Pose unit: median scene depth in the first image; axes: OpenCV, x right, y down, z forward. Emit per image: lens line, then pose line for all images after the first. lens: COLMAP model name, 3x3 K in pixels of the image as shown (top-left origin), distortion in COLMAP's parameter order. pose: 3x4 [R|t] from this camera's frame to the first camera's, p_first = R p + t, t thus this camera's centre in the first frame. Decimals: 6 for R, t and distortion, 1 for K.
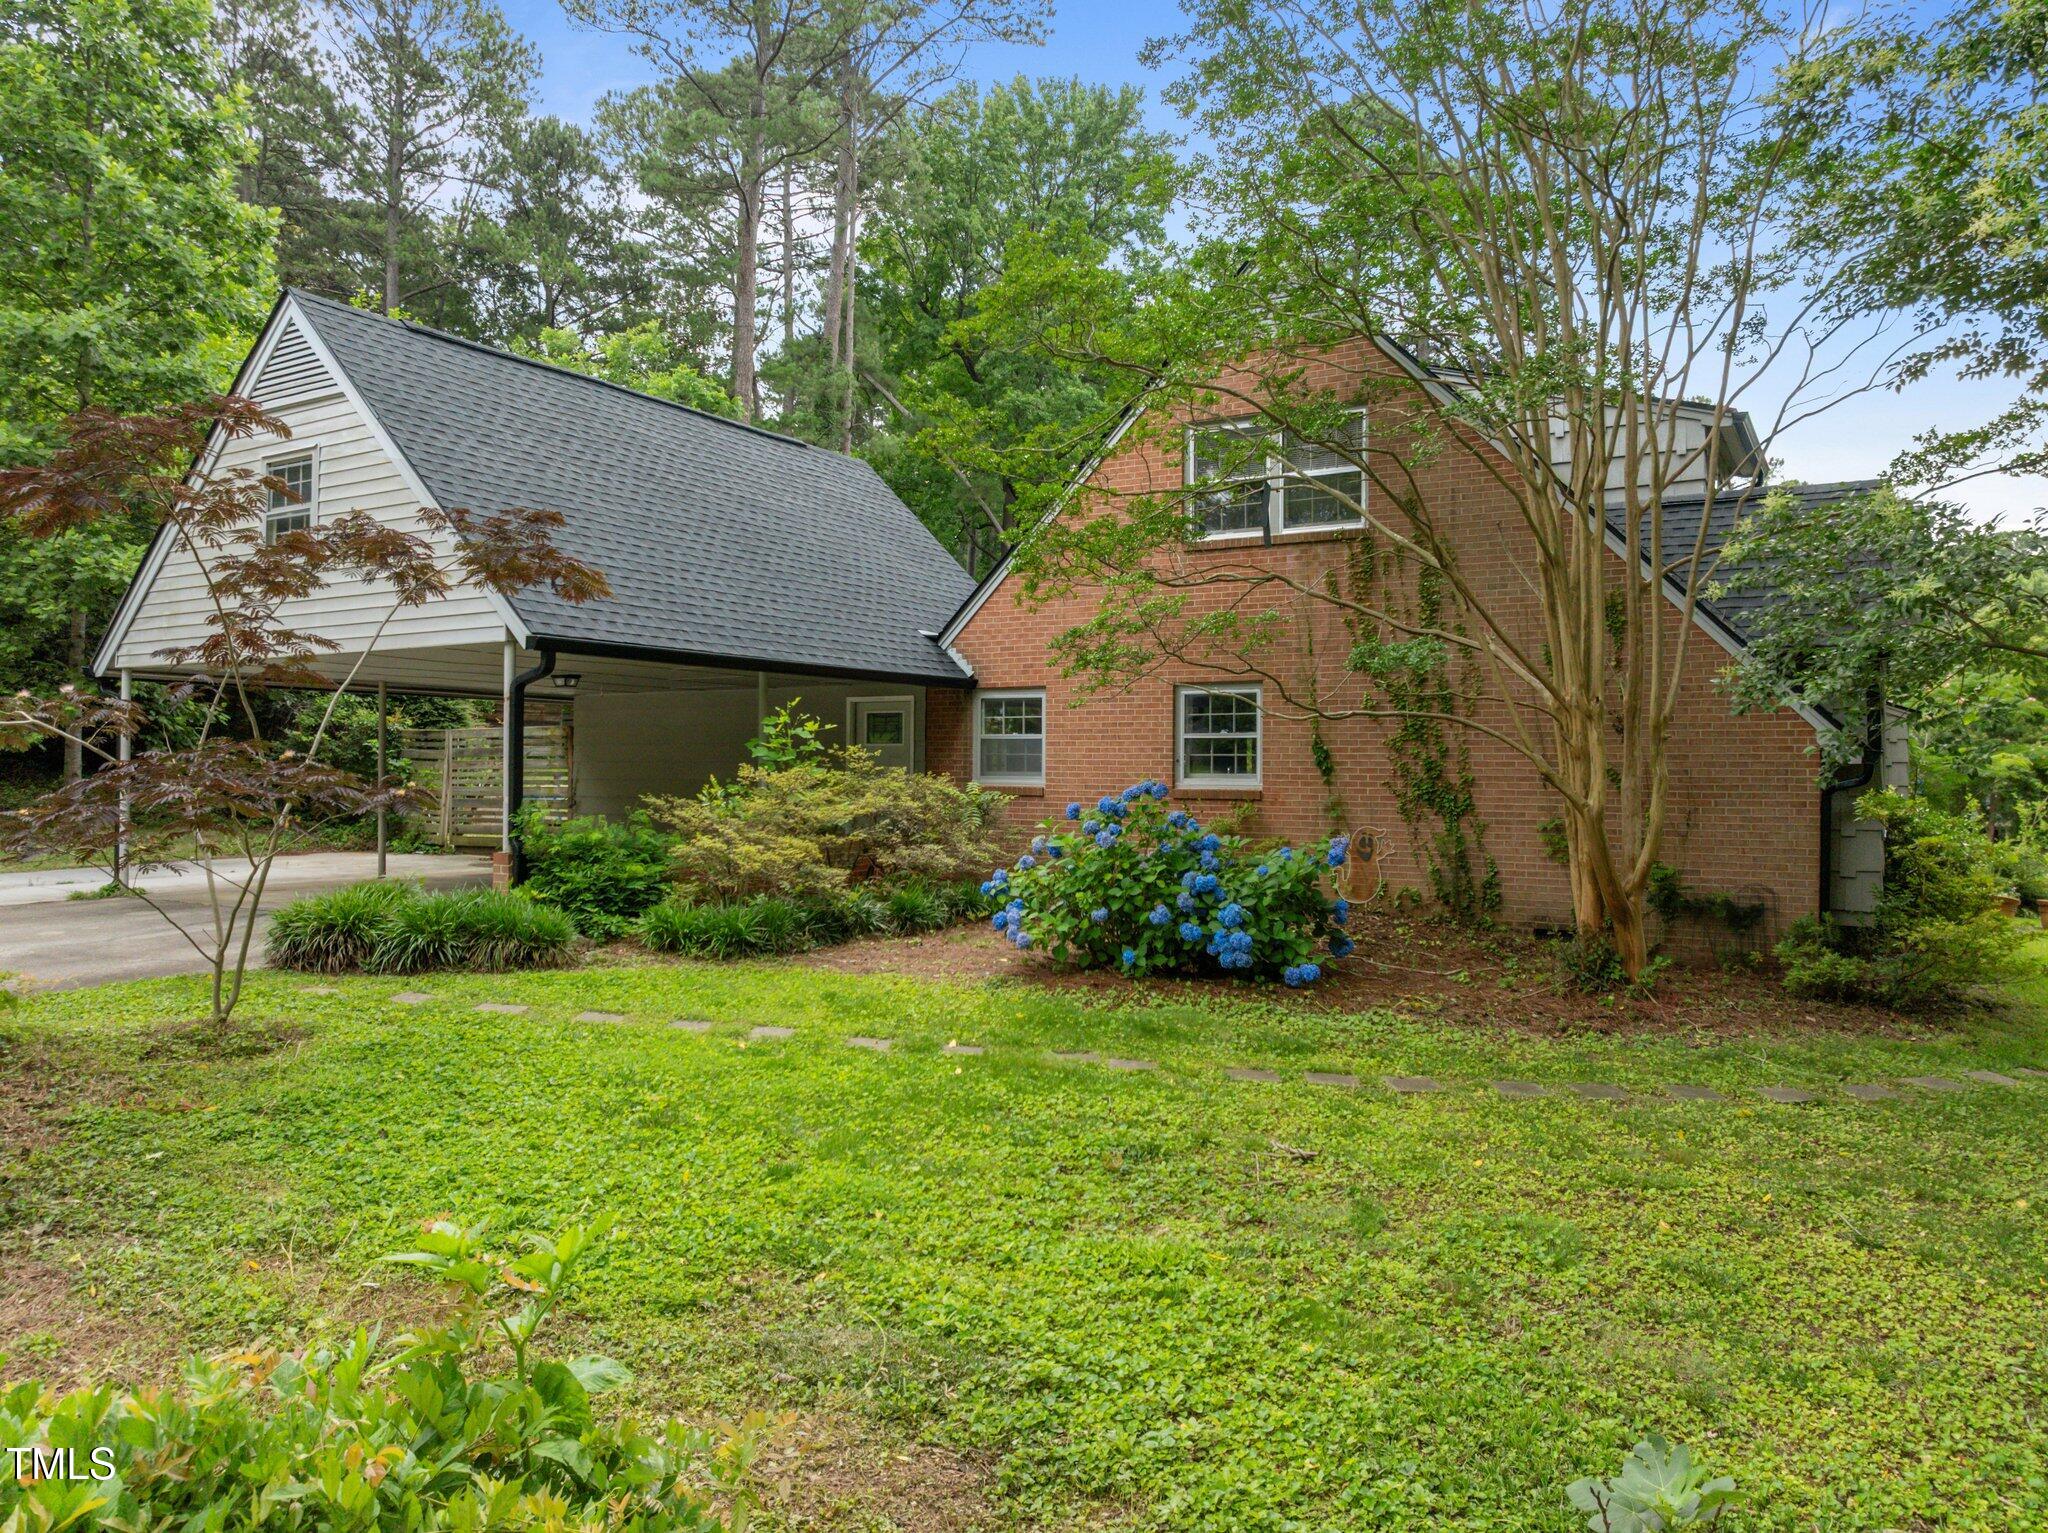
lens RADIAL K [[1419.2, 0, 1023.1], [0, 1419.2, 767.9], [0, 0, 1]] dist [0.000830, 0.000061]
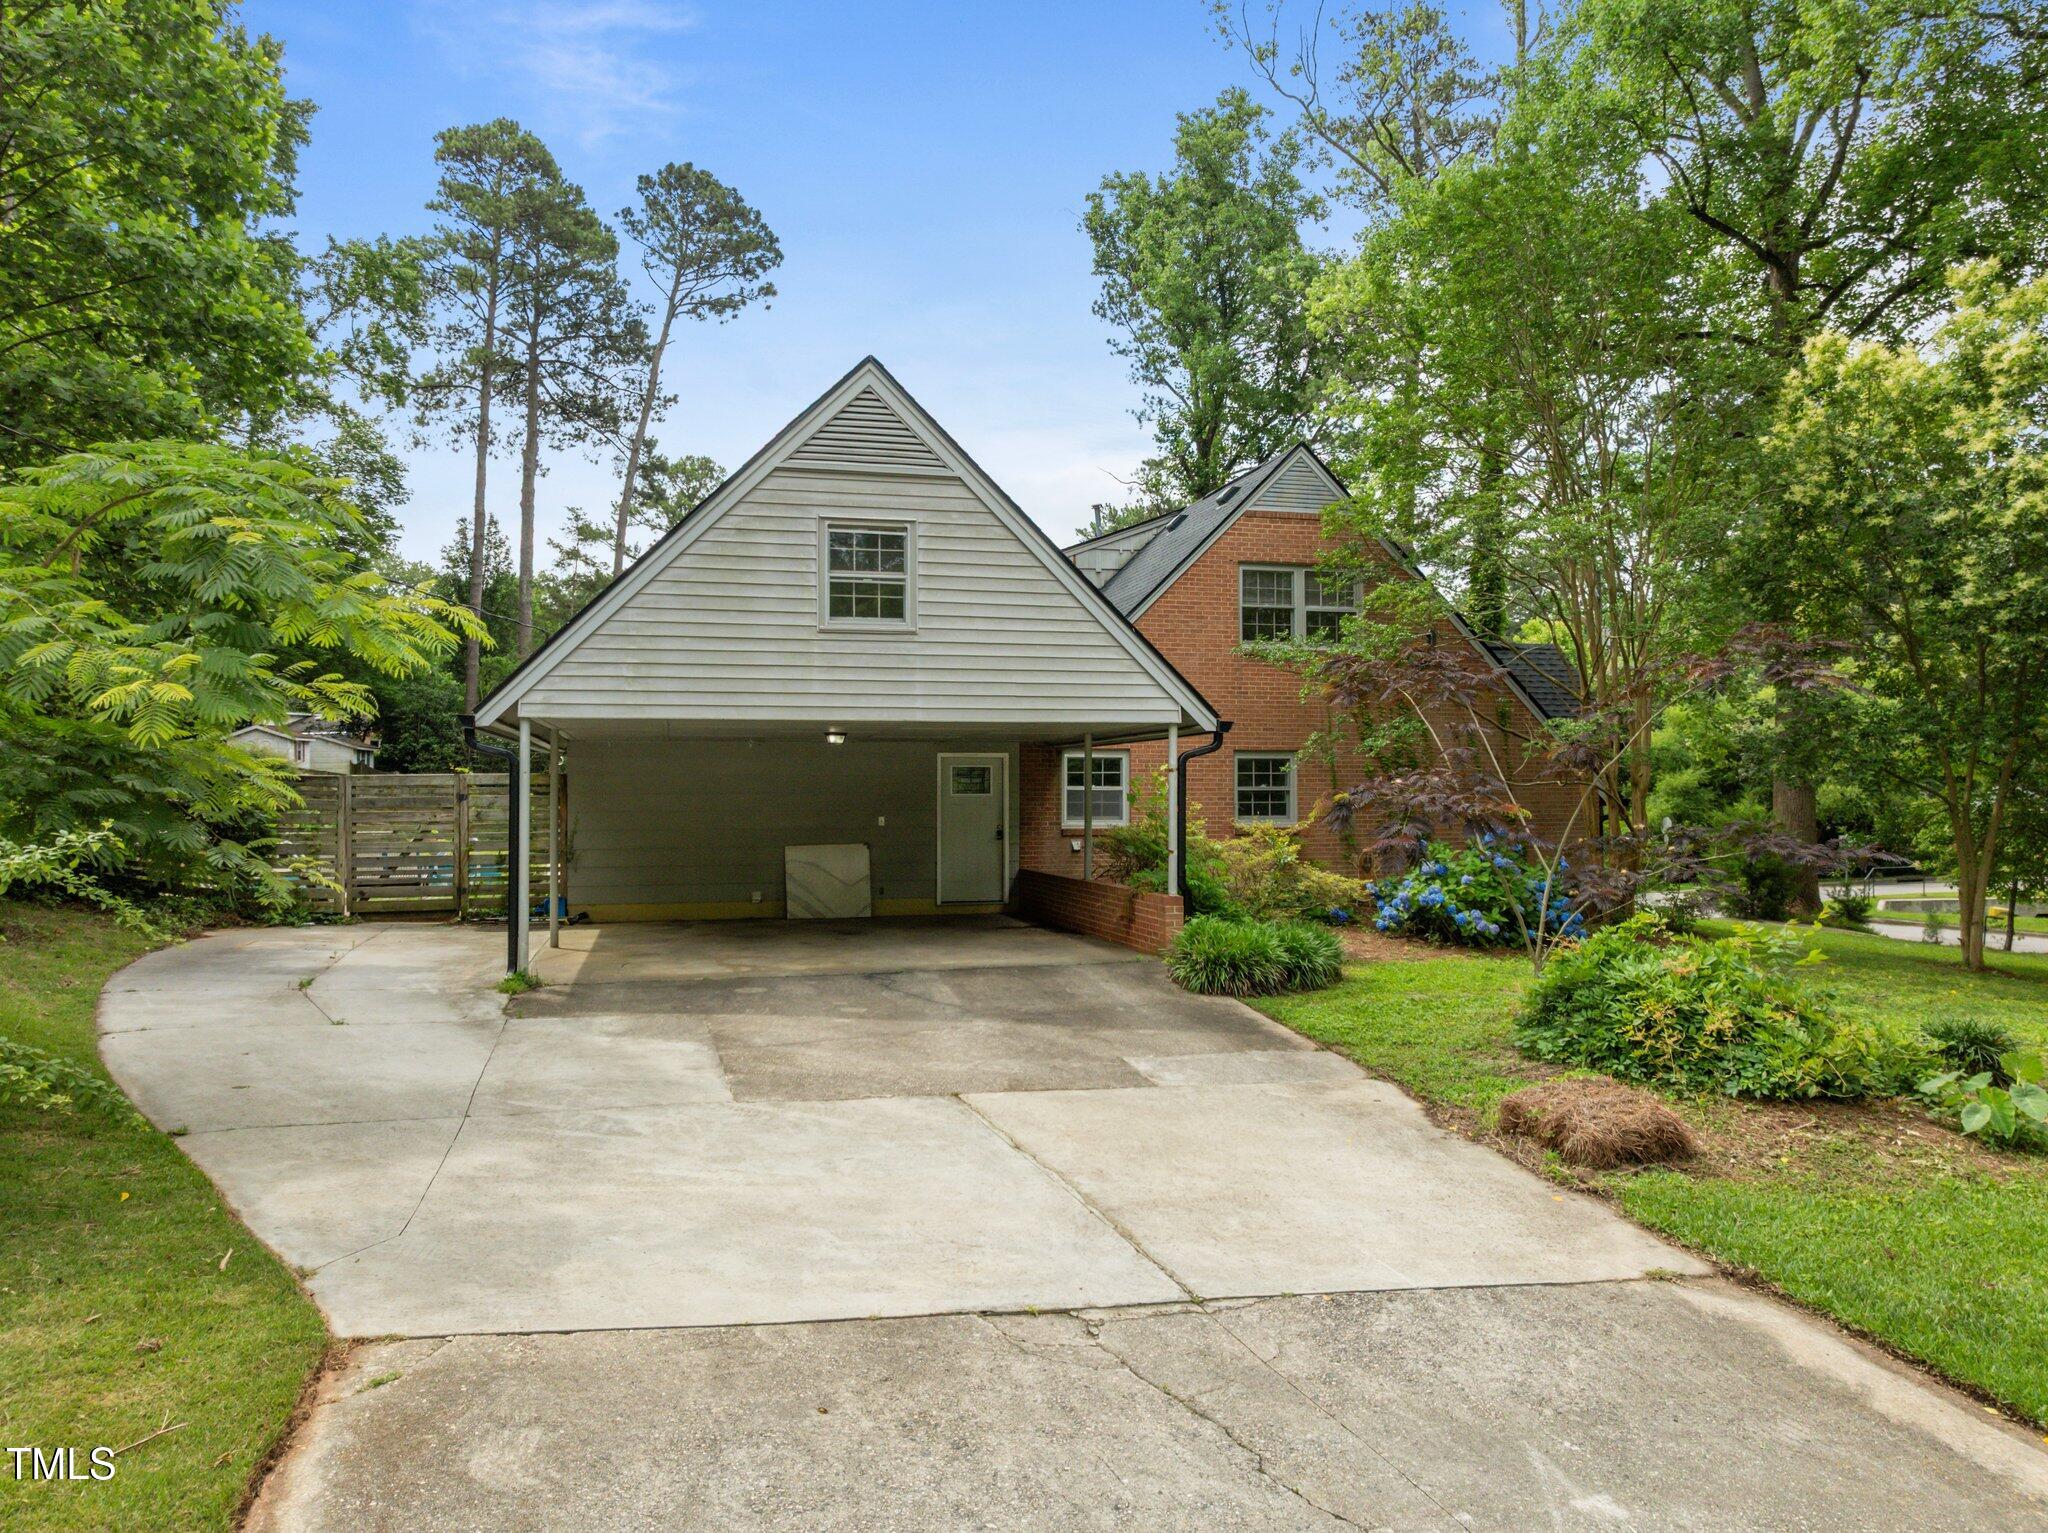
lens RADIAL K [[1431.3, 0, 1017.3], [0, 1431.3, 777.5], [0, 0, 1]] dist [-0.051186, 0.010931]
pose [[0.701977, -0.001277, 0.712199, -1.024268], [0.005884, 0.999975, -0.004007, -0.029208], [-0.712175, 0.007003, 0.701967, 0.187119]]
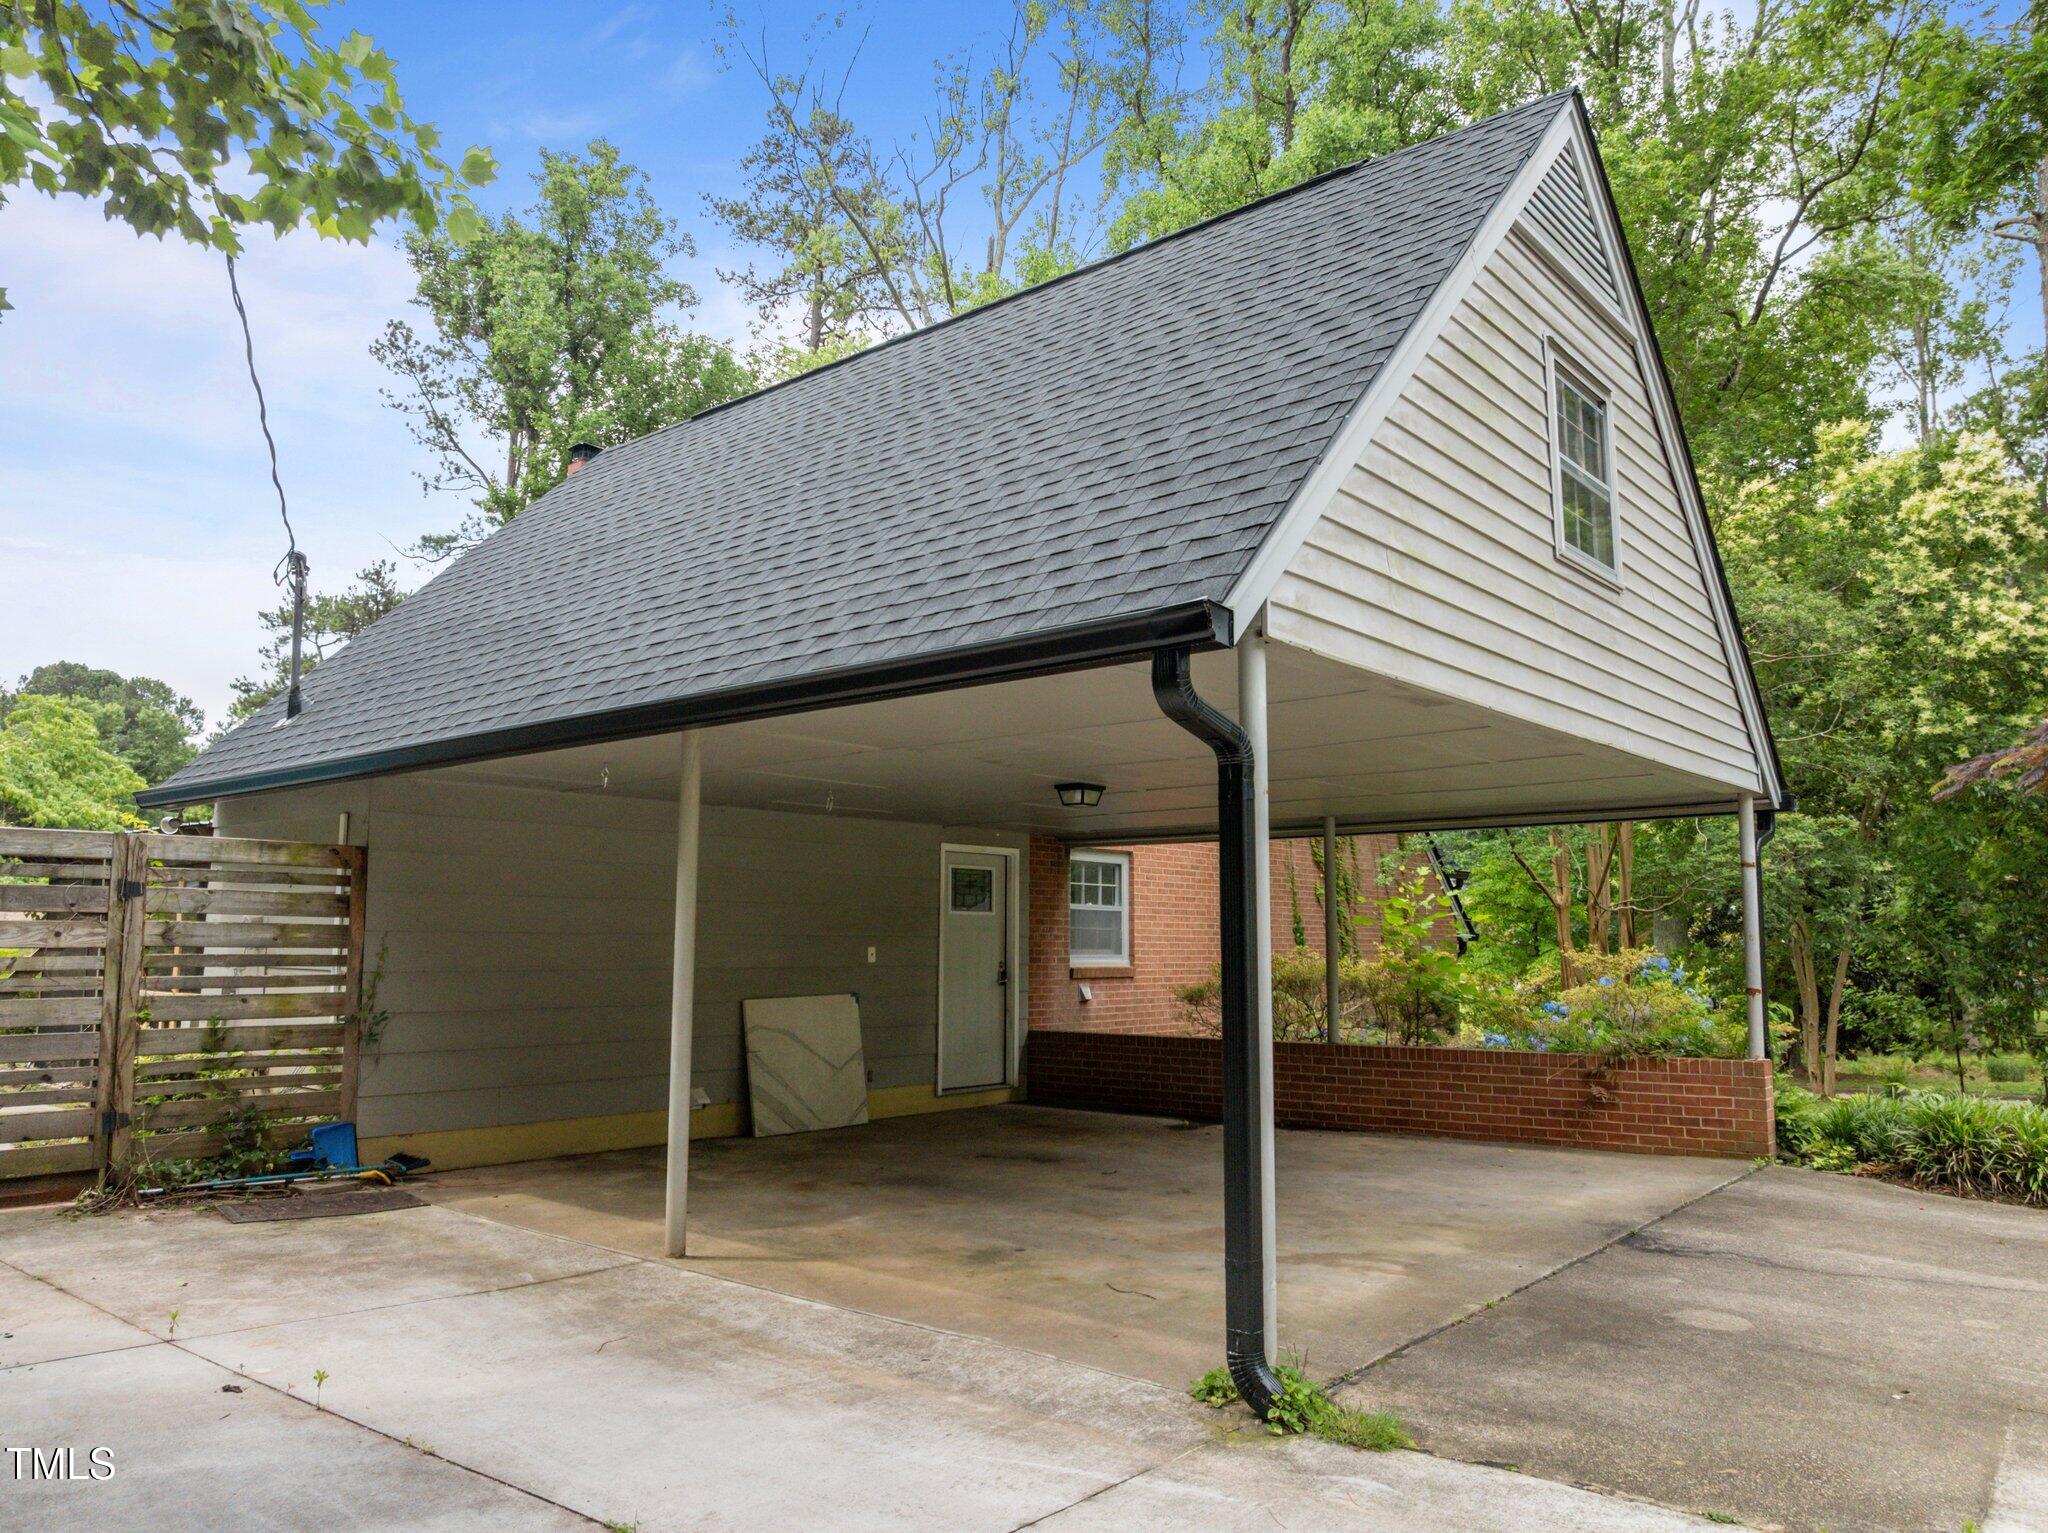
lens RADIAL K [[1437.4, 0, 1033.0], [0, 1437.4, 751.7], [0, 0, 1]] dist [-0.047694, -0.003892]
pose [[0.142387, 0.123791, 0.982039, -0.937666], [-0.003787, 0.992209, -0.124524, -0.007693], [-0.989804, 0.014012, 0.141747, 0.991075]]
